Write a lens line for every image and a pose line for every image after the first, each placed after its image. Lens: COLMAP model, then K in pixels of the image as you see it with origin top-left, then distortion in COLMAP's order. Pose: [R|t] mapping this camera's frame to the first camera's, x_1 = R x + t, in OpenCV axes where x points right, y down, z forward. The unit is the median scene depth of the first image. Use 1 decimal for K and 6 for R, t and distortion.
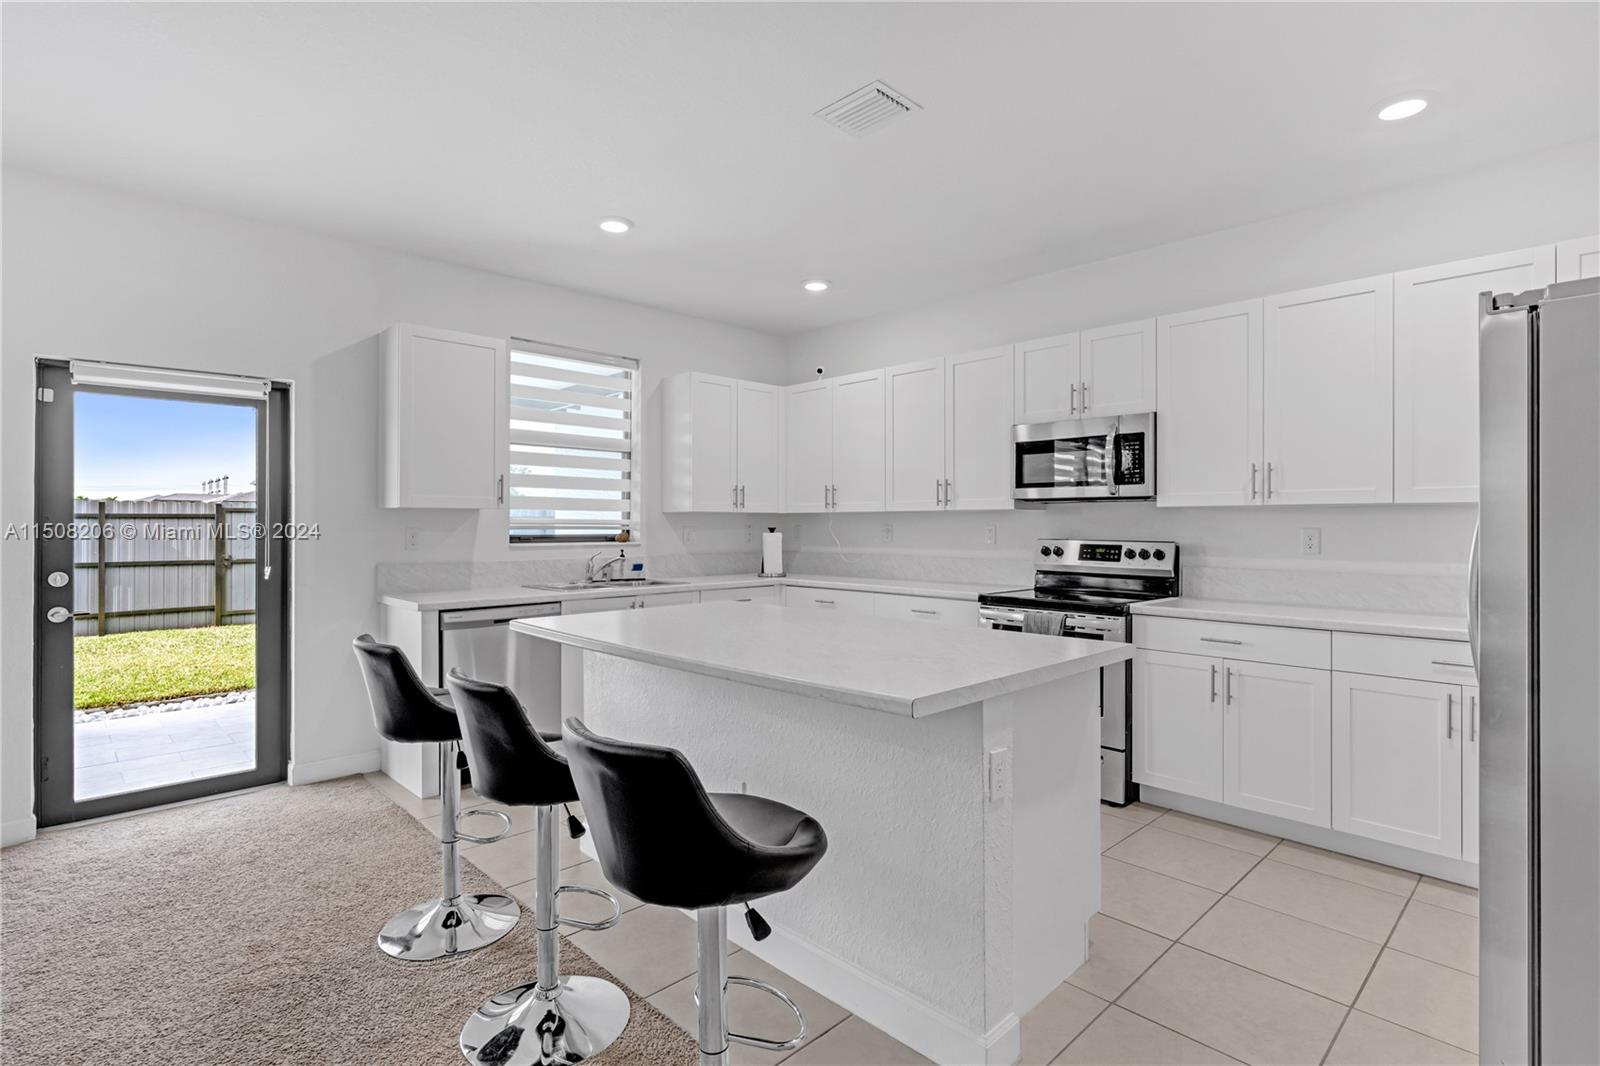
lens RADIAL K [[779.9, 0, 799.2], [0, 779.9, 517.5], [0, 0, 1]] dist [-0.000024, -0.000260]
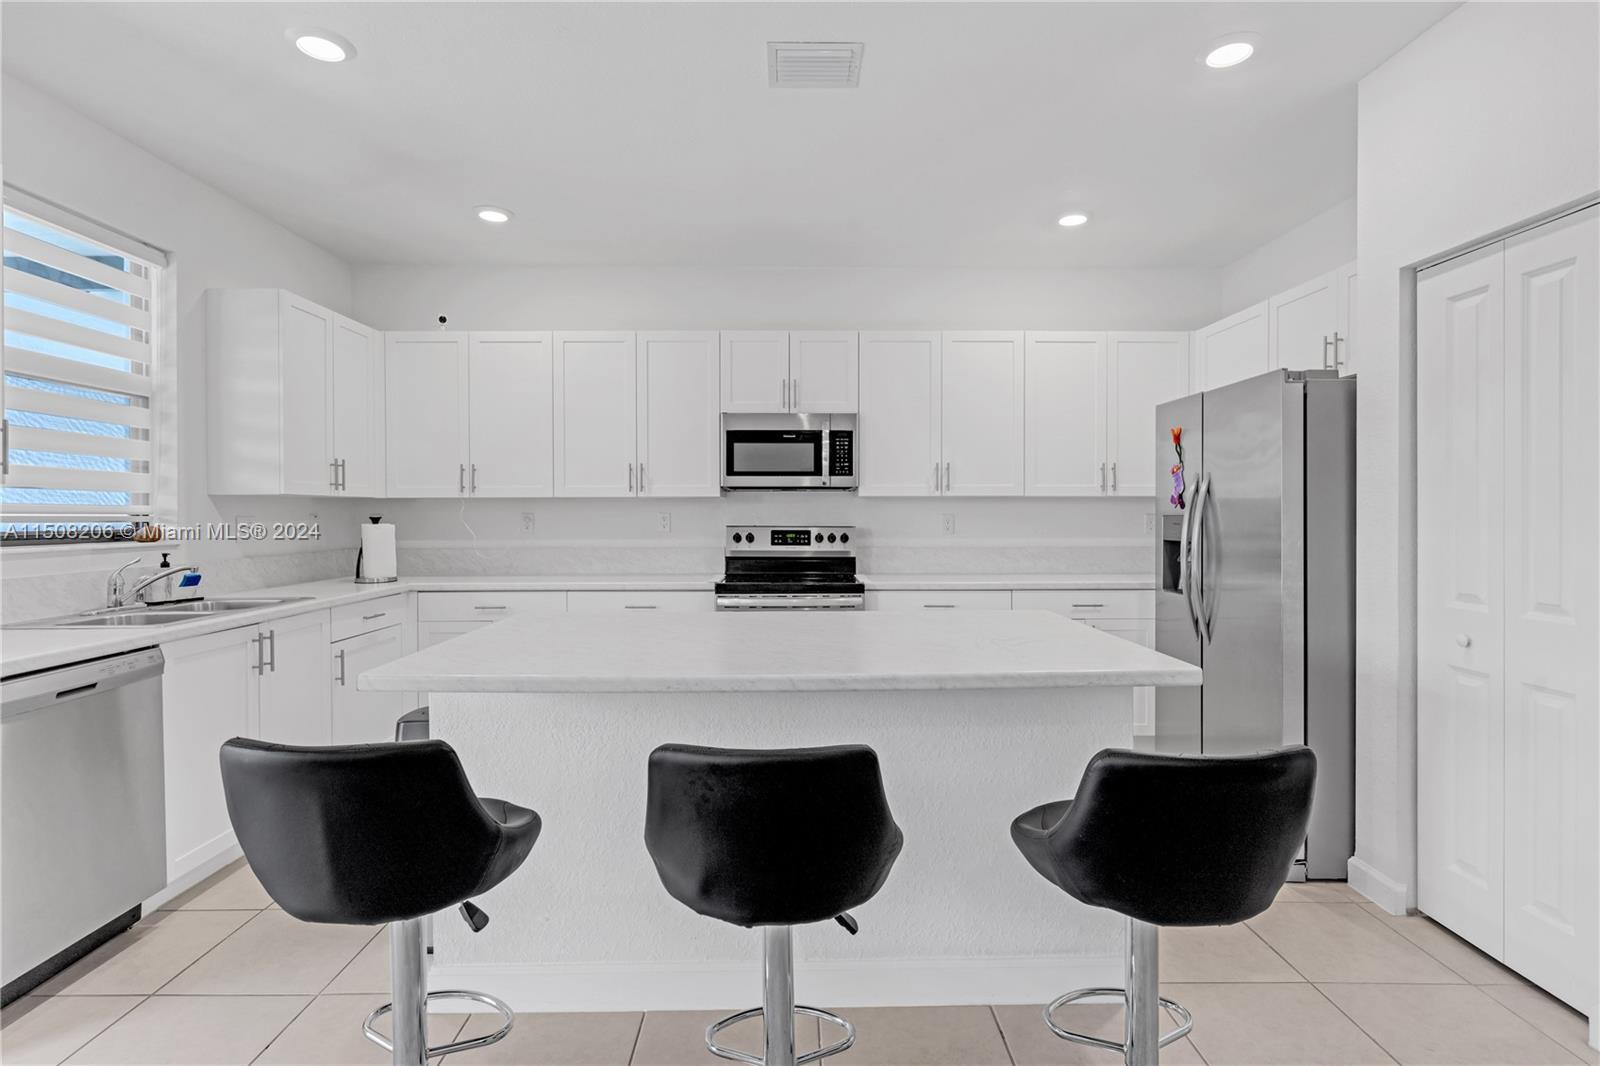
lens RADIAL K [[779.9, 0, 799.2], [0, 779.9, 517.5], [0, 0, 1]] dist [-0.000024, -0.000260]
pose [[0.687515, -0.006743, 0.726139, -0.357549], [-0.003744, 0.999911, 0.012830, 0.002664], [-0.726160, -0.011539, 0.687428, 0.222114]]
